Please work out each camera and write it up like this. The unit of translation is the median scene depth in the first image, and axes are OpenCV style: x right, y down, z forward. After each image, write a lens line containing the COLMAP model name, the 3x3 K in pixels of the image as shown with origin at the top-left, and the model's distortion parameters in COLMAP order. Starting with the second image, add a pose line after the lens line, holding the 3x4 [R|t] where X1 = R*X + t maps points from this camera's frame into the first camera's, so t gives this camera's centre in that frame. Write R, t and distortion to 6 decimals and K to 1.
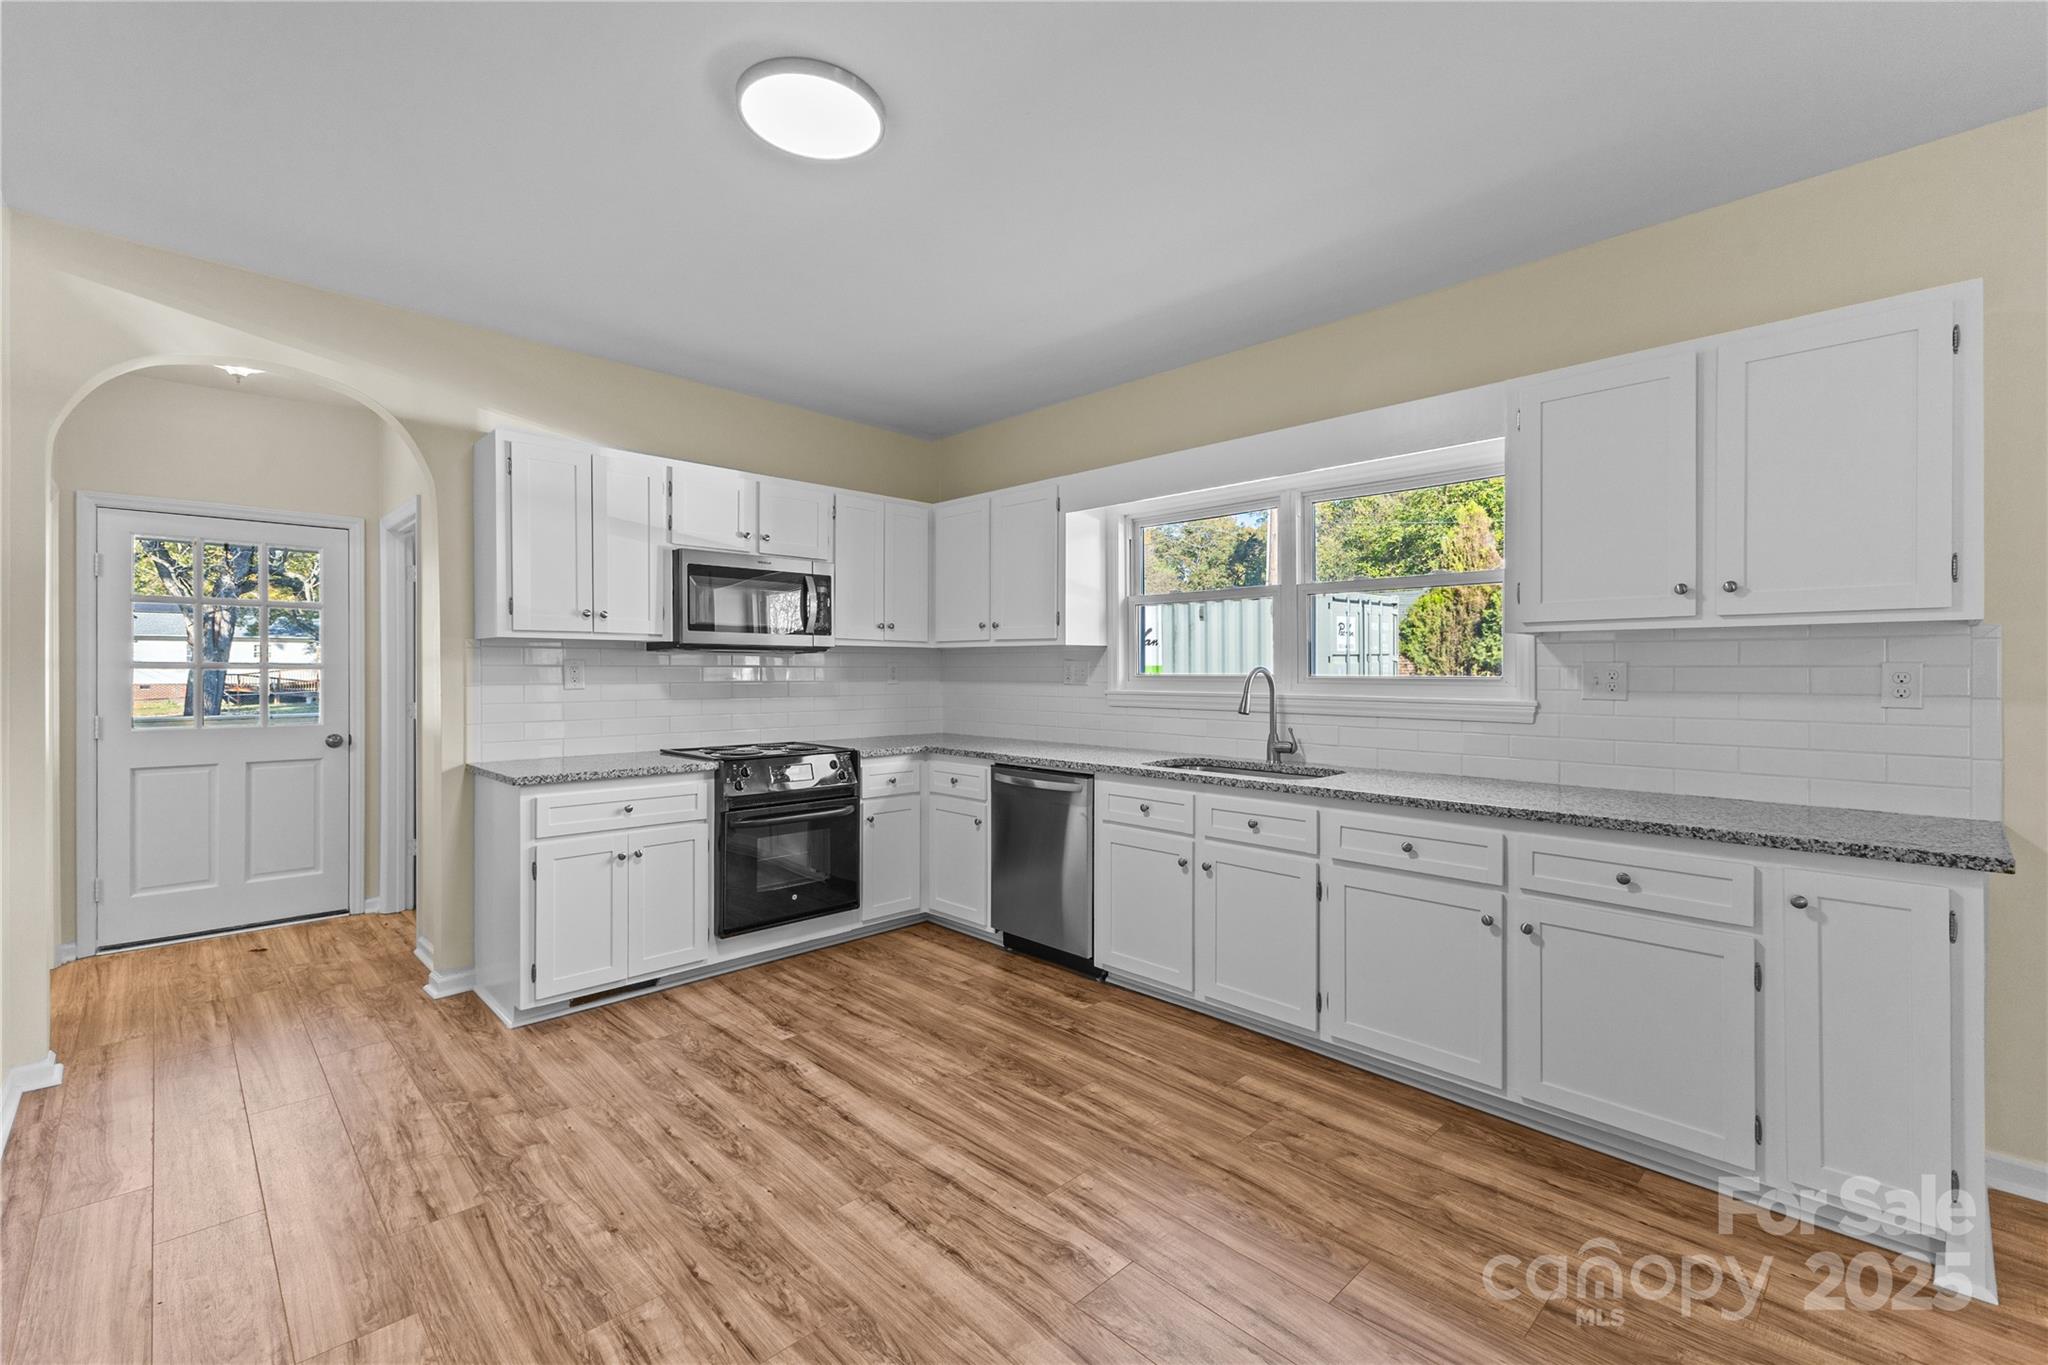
lens RADIAL K [[879.8, 0, 1020.4], [0, 879.8, 674.0], [0, 0, 1]] dist [0.009576, -0.000222]
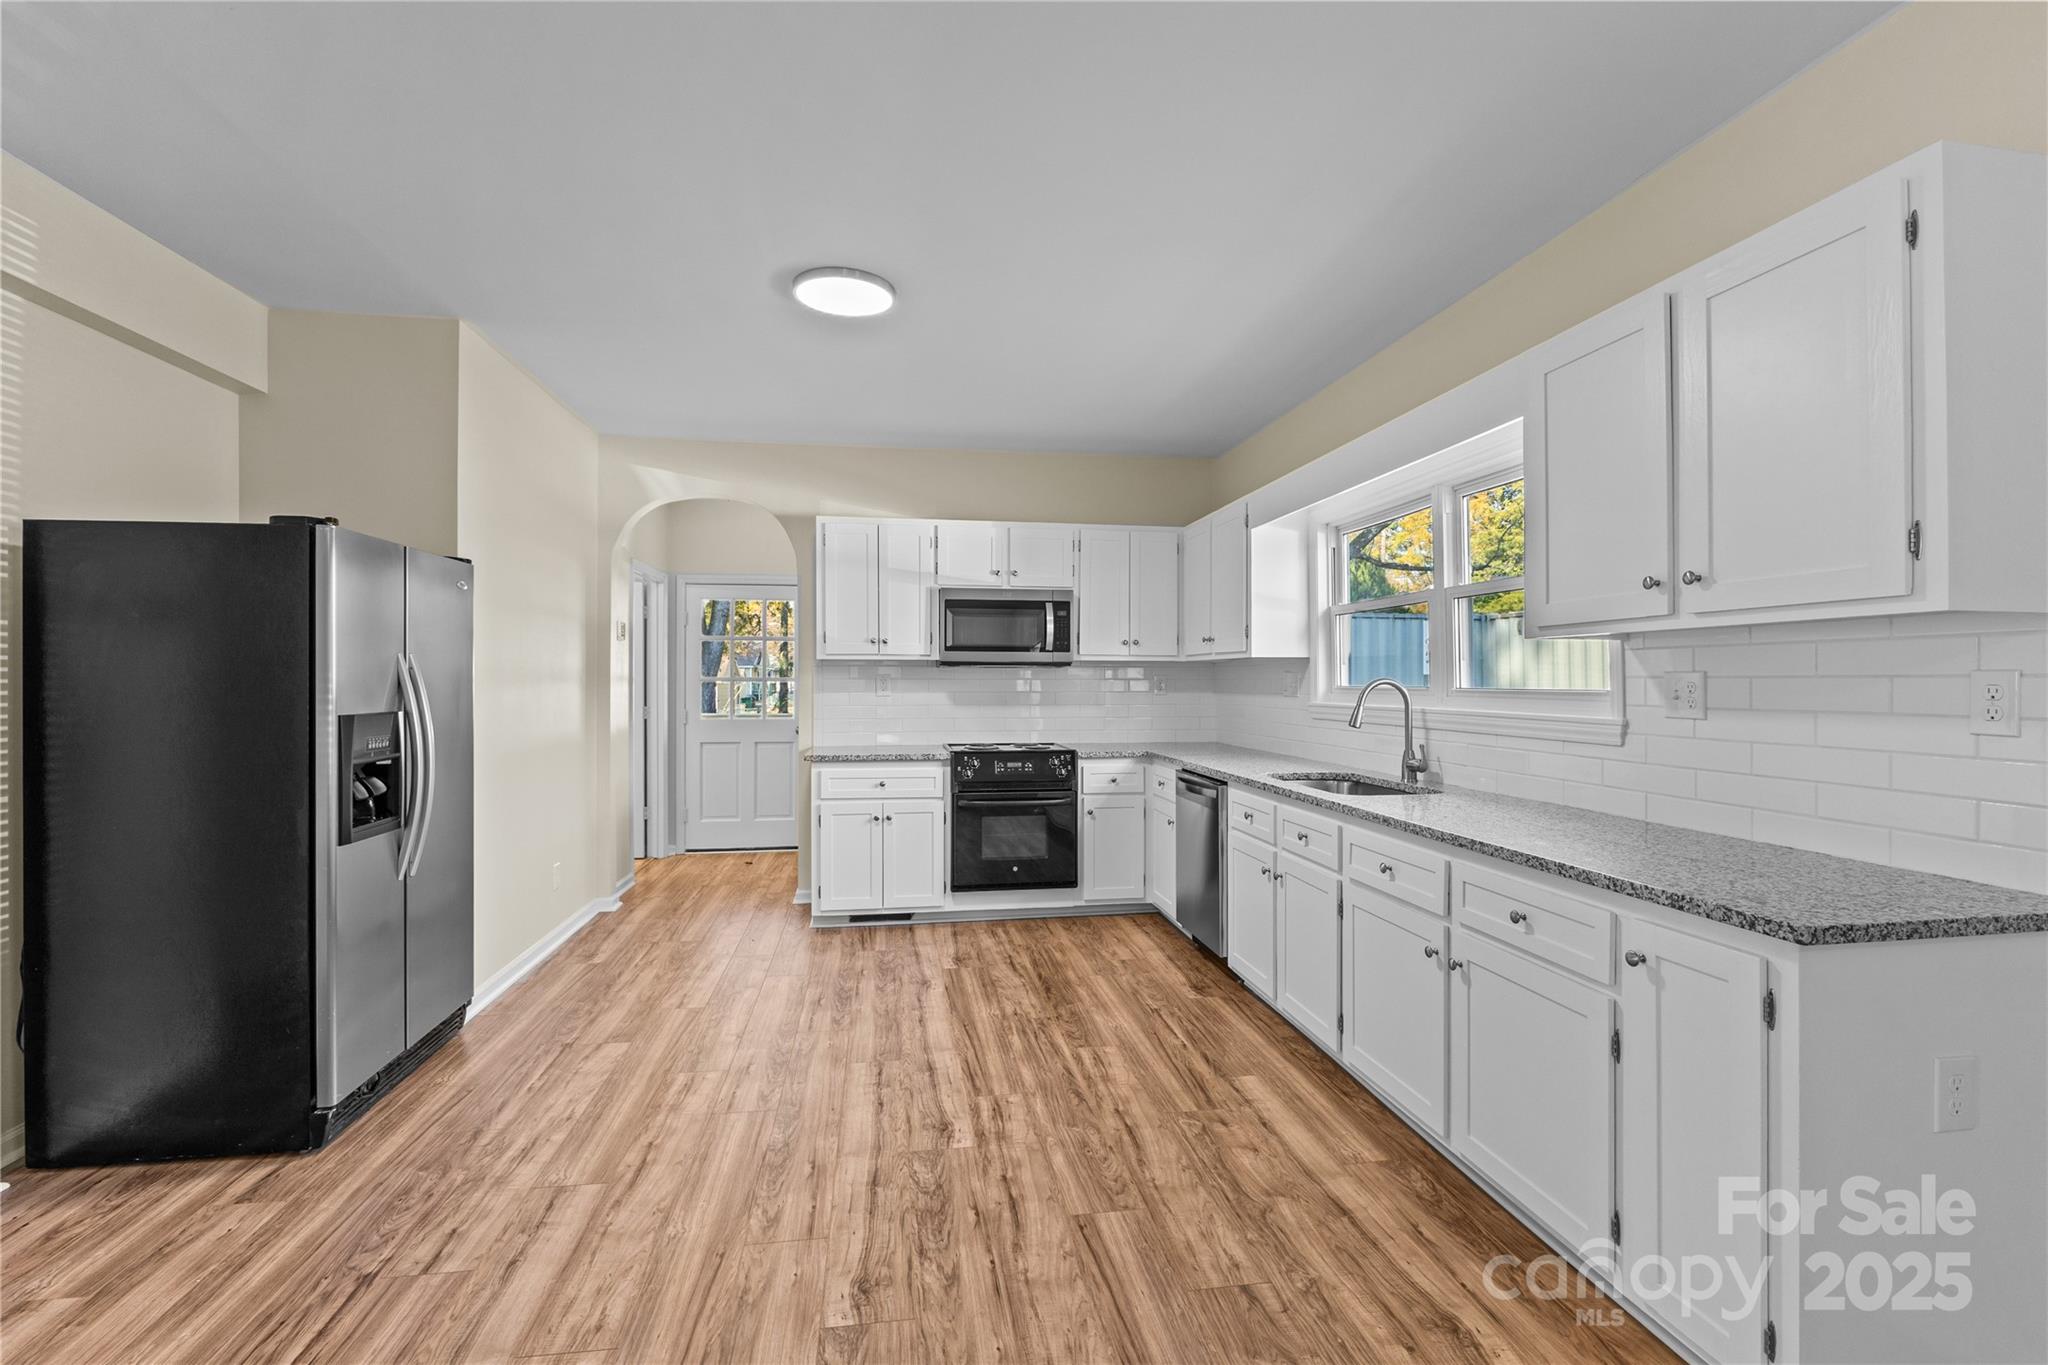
lens RADIAL K [[902.8, 0, 1024.0], [0, 902.8, 682.5], [0, 0, 1]] dist [-0.009318, 0.000028]
pose [[0.817784, -0.000243, -0.575525, 0.525775], [-0.002336, 0.999990, -0.003740, 0.000931], [0.575520, 0.004403, 0.817776, -0.013175]]
